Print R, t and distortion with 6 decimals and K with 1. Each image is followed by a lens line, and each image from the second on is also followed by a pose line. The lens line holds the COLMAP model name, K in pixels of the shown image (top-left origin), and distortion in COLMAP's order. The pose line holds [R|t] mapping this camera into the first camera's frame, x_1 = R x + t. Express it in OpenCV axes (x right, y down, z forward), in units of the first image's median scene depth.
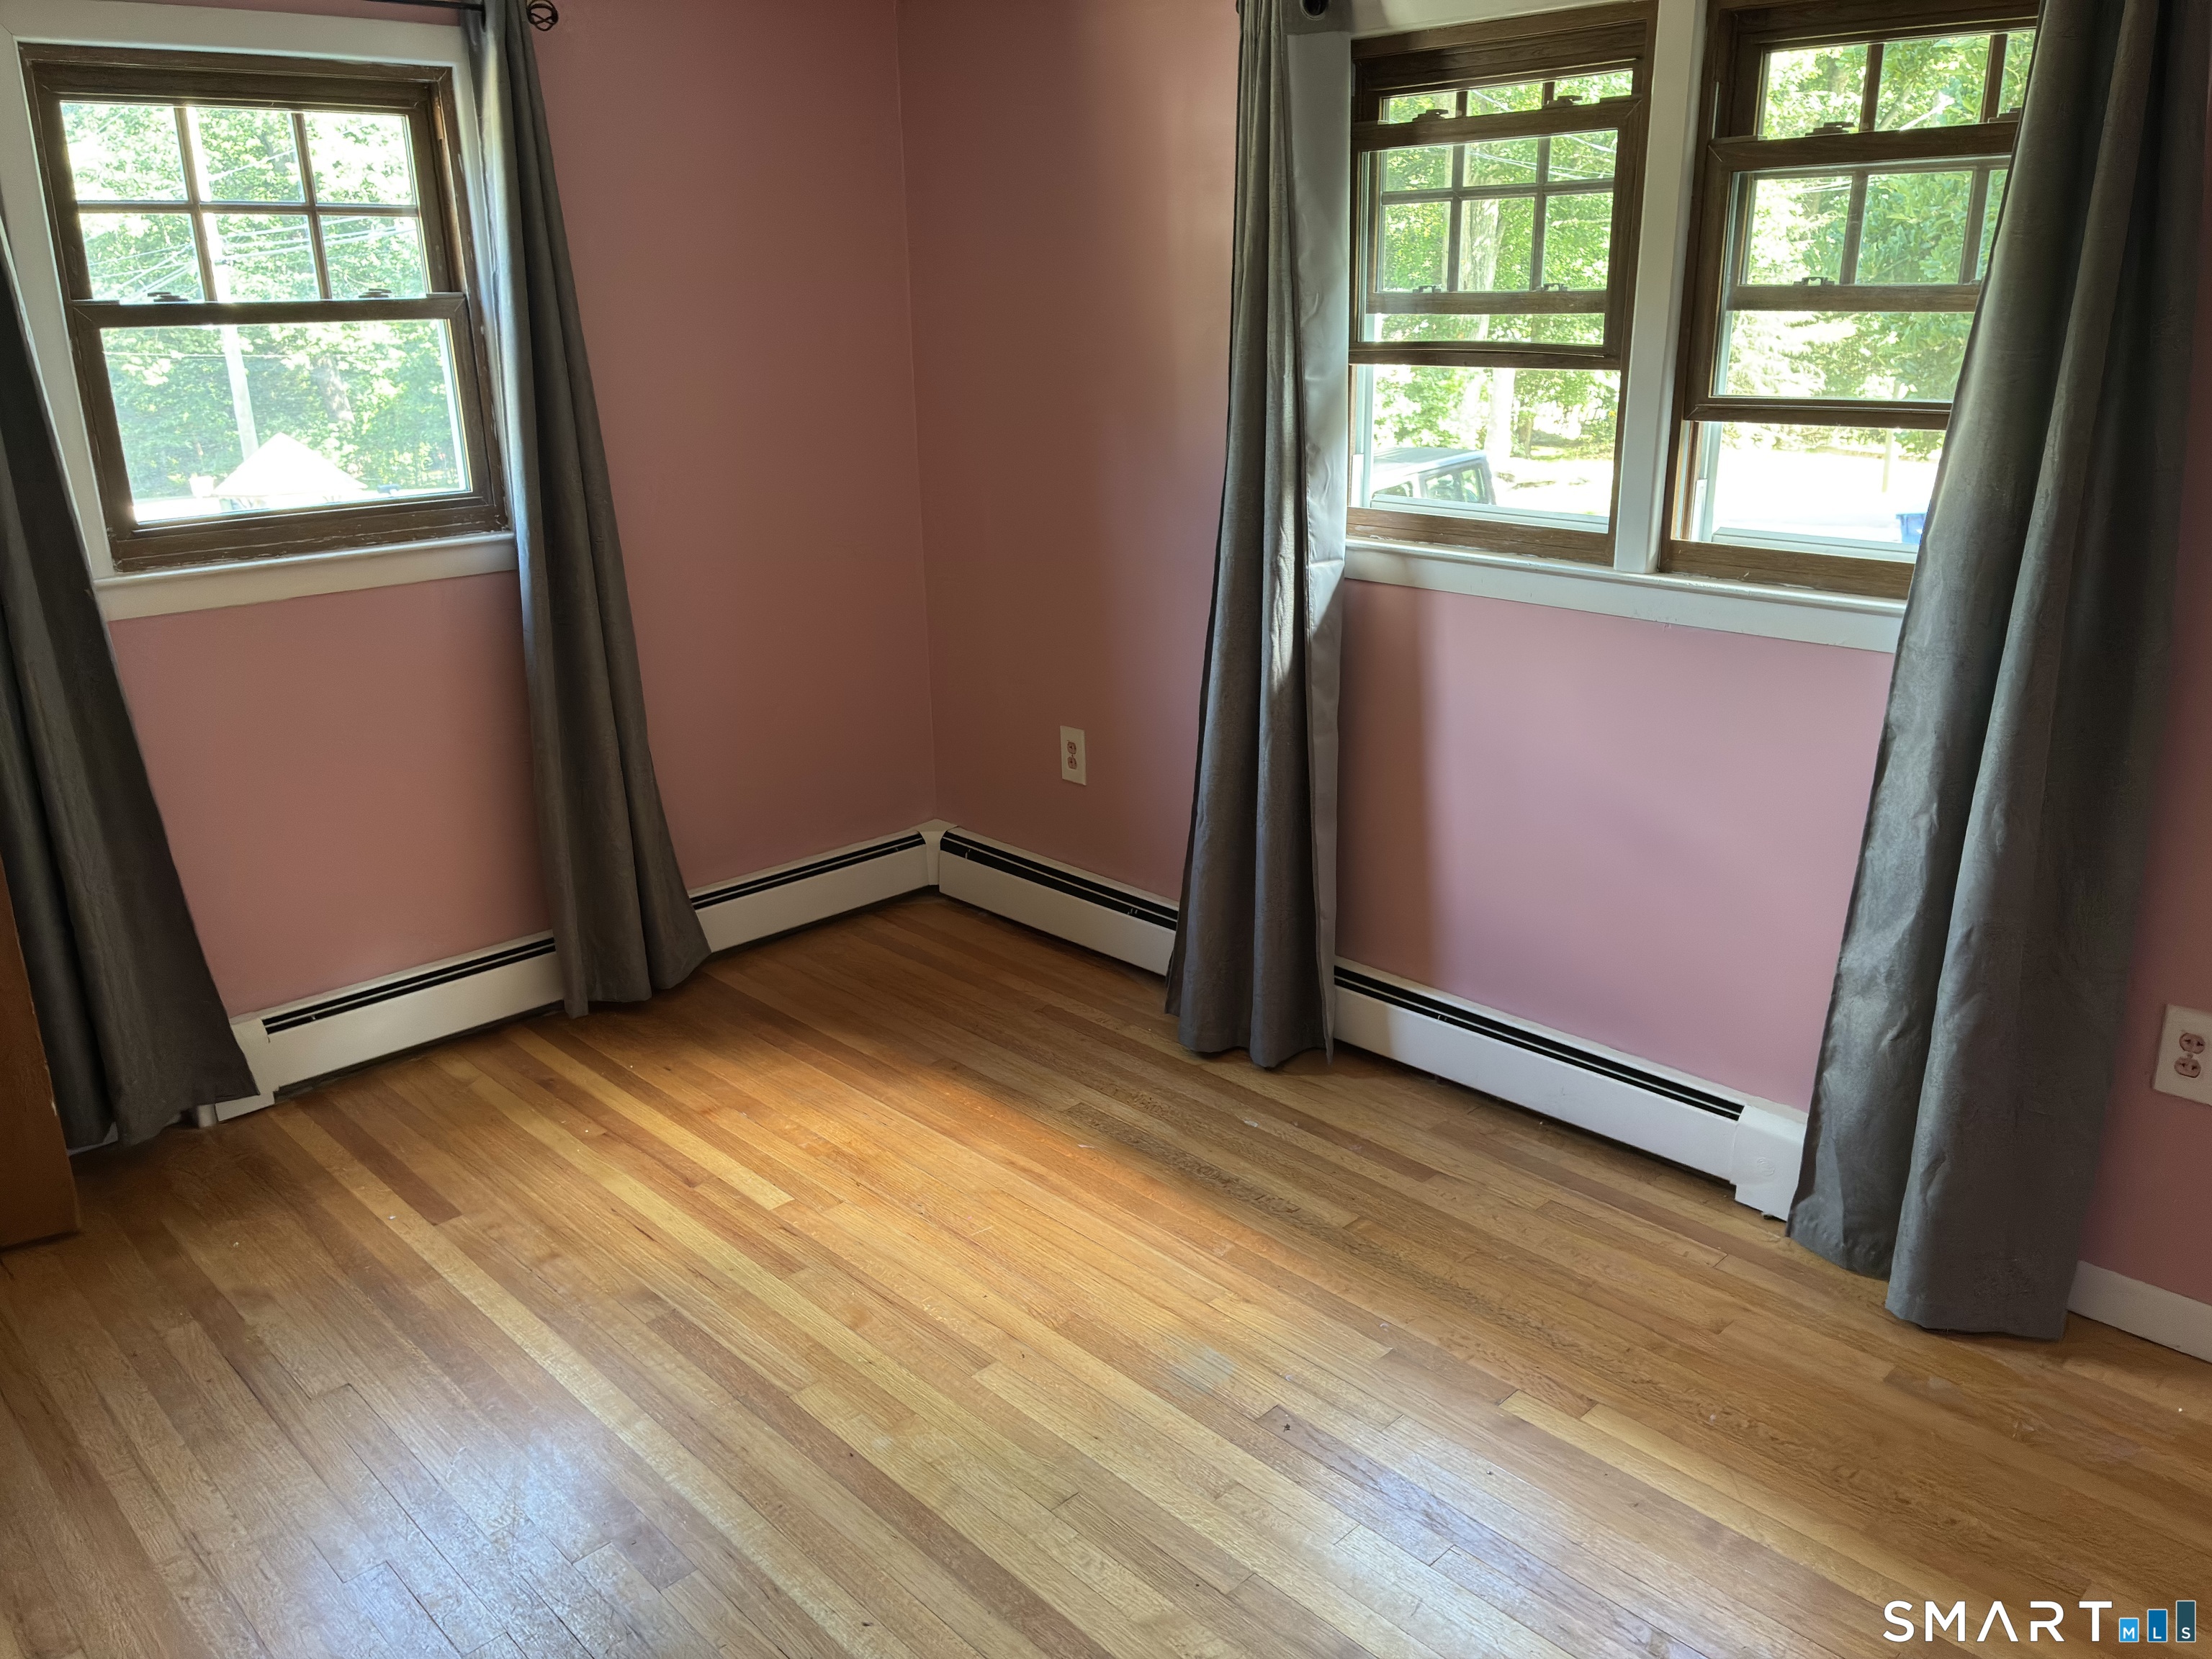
lens RADIAL K [[1678.0, 0, 1091.1], [0, 1678.0, 843.9], [0, 0, 1]] dist [0.056861, -0.066604]
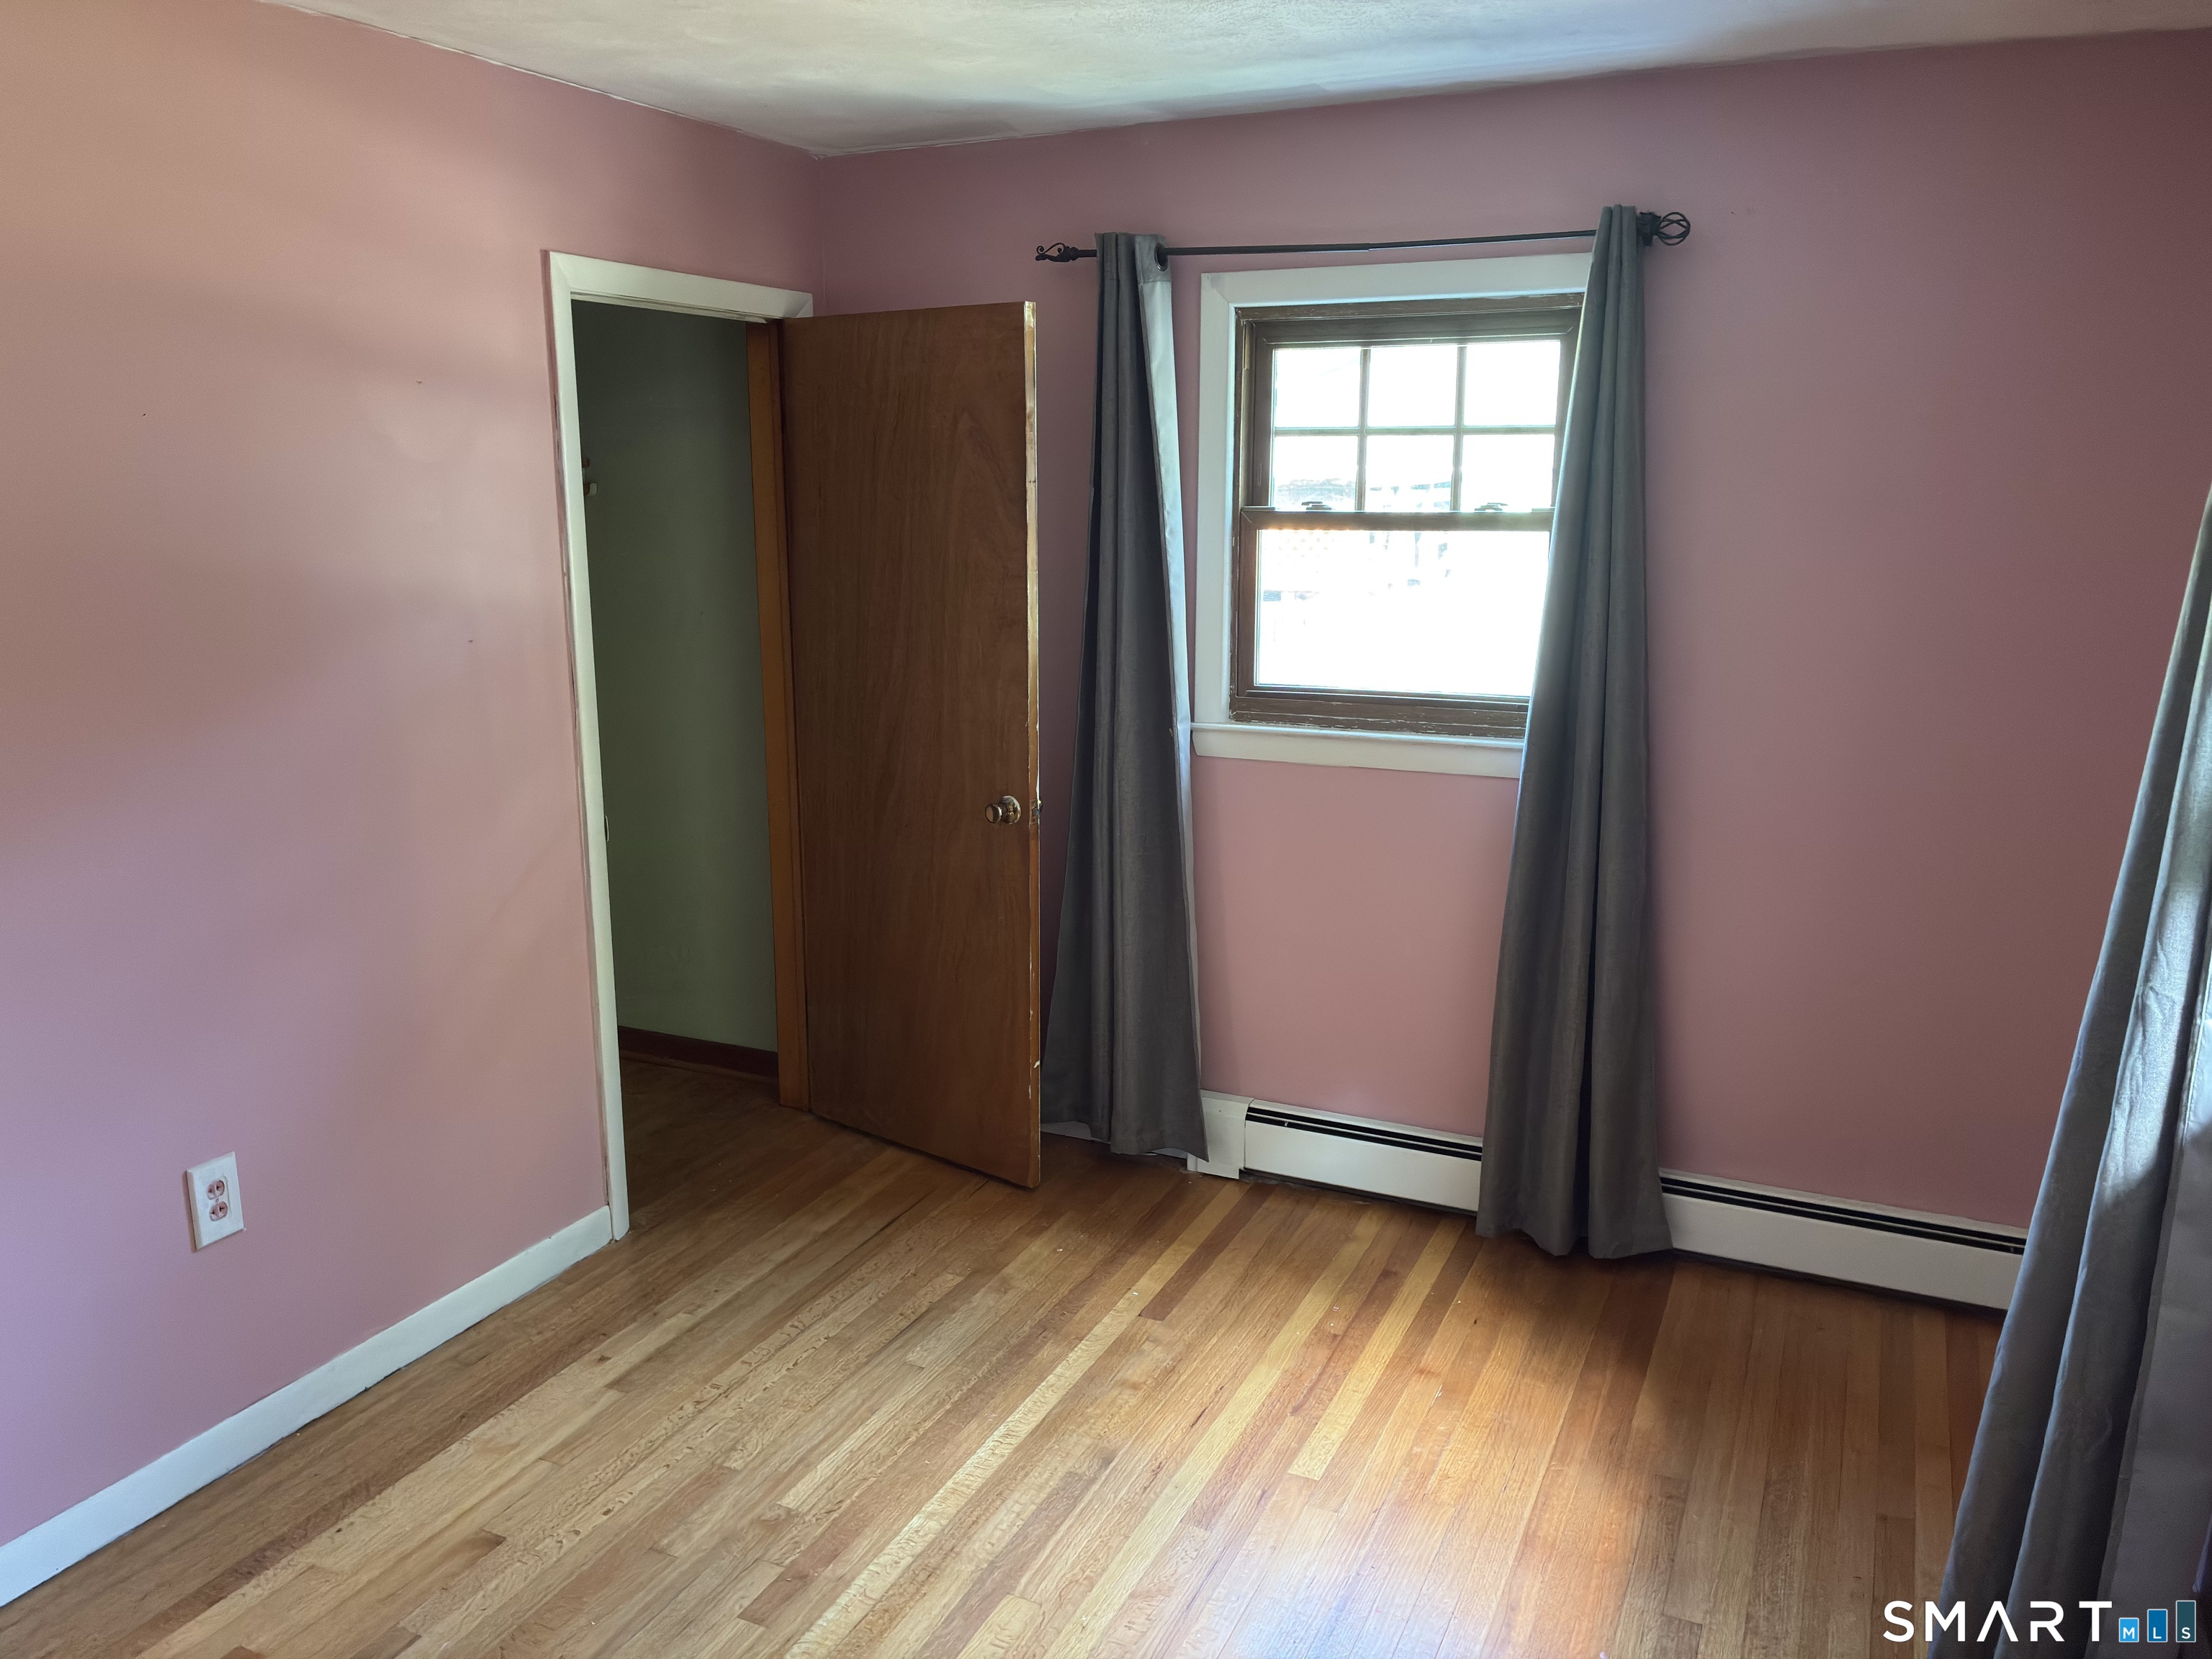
lens RADIAL K [[1678.0, 0, 1104.2], [0, 1678.0, 840.5], [0, 0, 1]] dist [0.056861, -0.066604]
pose [[0.365454, 0.216025, -0.905415, 0.496933], [-0.304211, 0.947003, 0.103158, -0.164170], [0.879715, 0.237738, 0.411804, 0.407383]]
